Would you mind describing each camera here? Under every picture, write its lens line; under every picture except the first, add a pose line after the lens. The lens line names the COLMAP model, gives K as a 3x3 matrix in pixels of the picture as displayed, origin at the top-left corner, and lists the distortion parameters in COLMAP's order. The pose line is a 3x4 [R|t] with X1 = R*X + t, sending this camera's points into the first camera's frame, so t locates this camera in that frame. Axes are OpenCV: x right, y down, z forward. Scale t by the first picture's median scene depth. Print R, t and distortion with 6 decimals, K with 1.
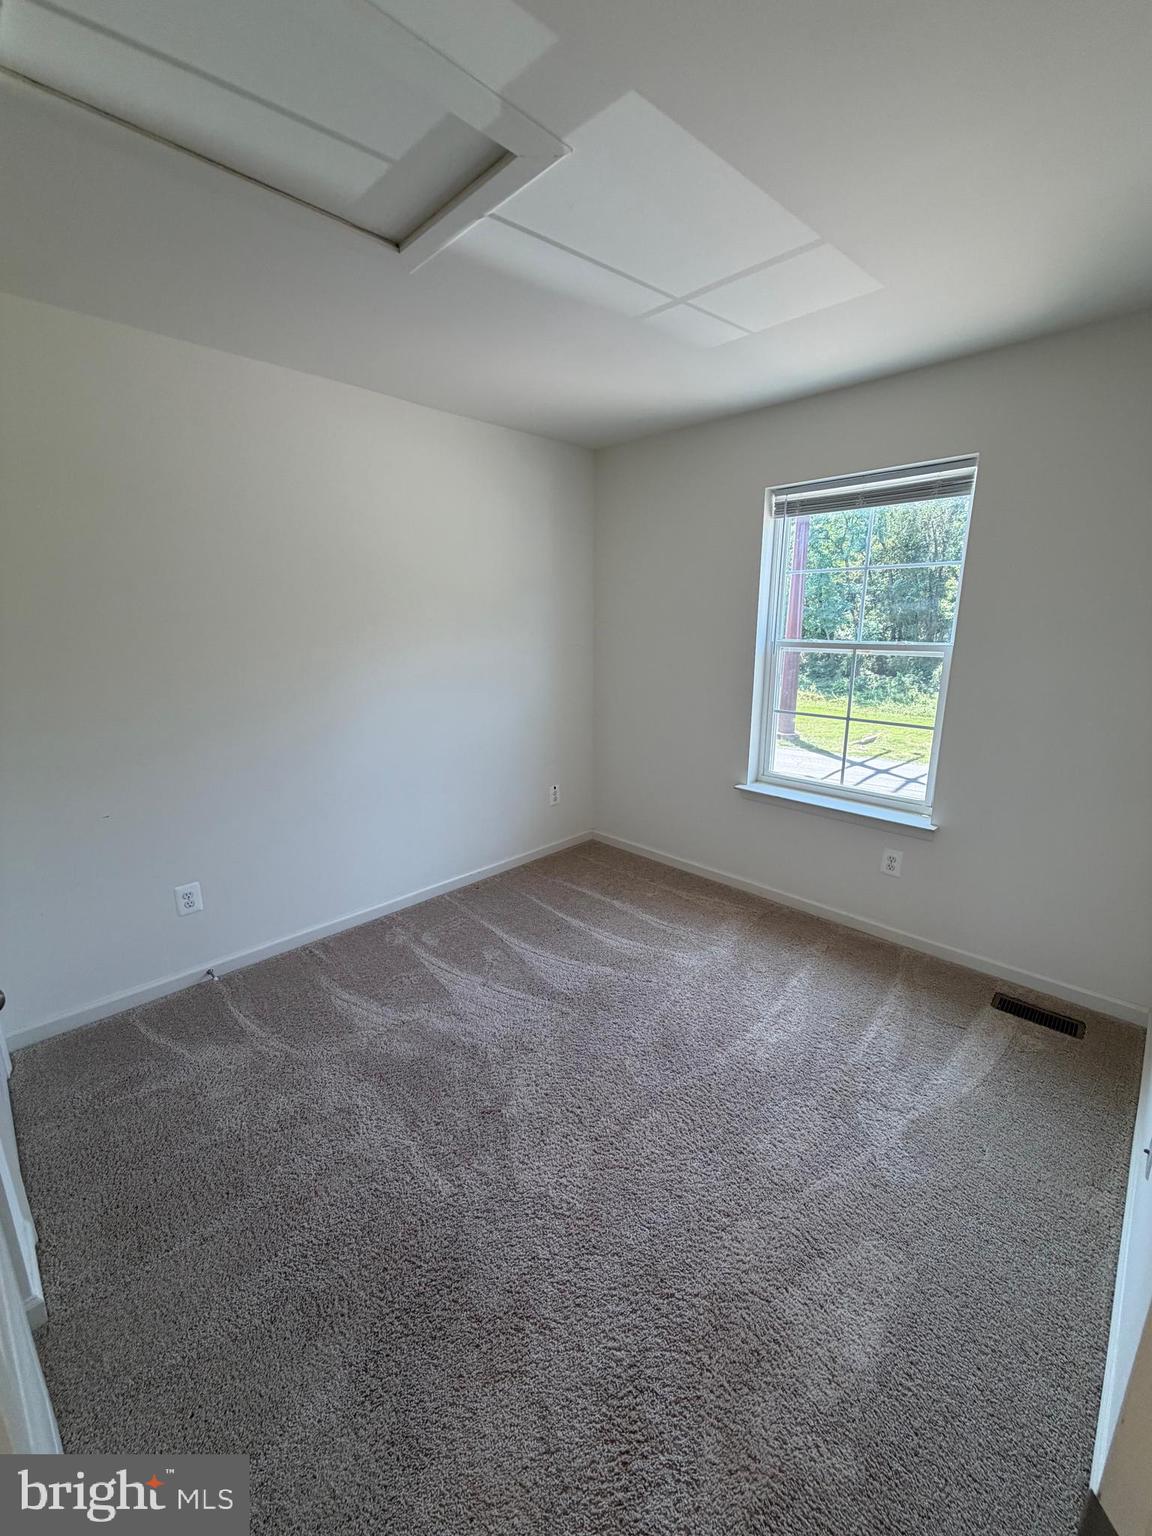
lens RADIAL K [[611.7, 0, 577.1], [0, 611.7, 762.6], [0, 0, 1]] dist [-0.001153, -0.000101]
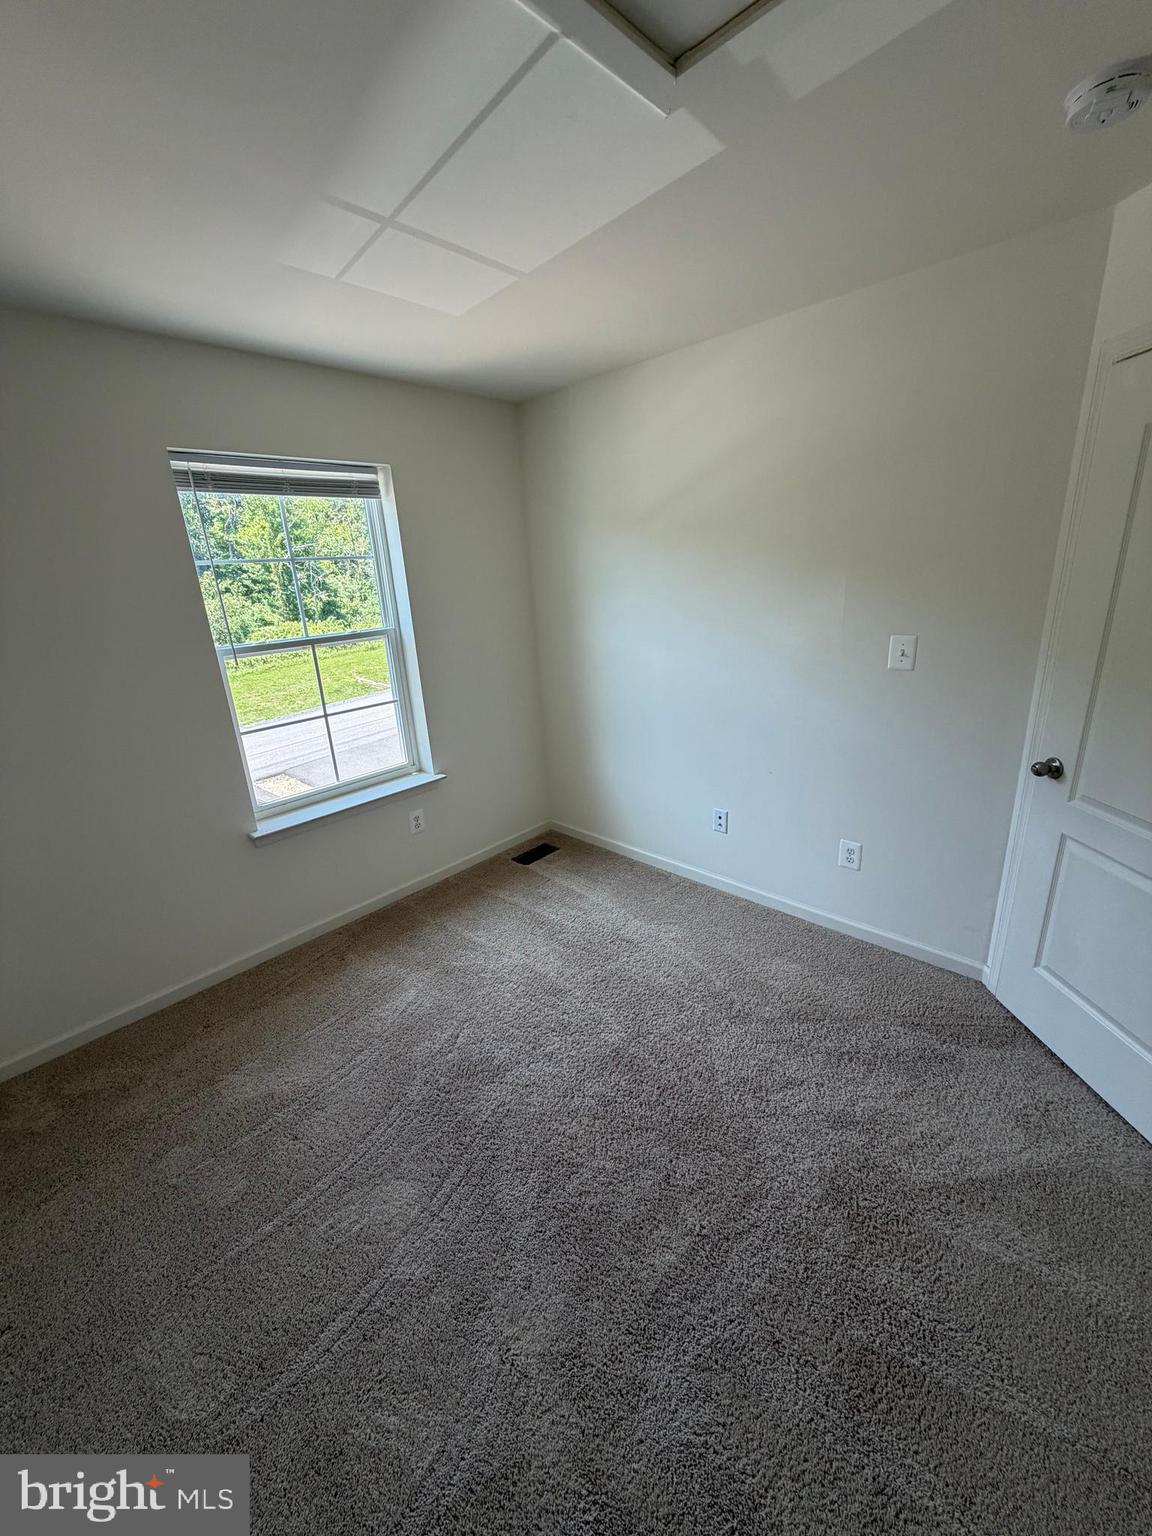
lens RADIAL K [[609.9, 0, 575.3], [0, 609.9, 763.8], [0, 0, 1]] dist [-0.002144, -0.000144]
pose [[-0.021889, -0.303535, 0.952569, -0.638294], [0.282443, 0.912107, 0.297132, -0.222248], [-0.959034, 0.275551, 0.065766, 0.721462]]
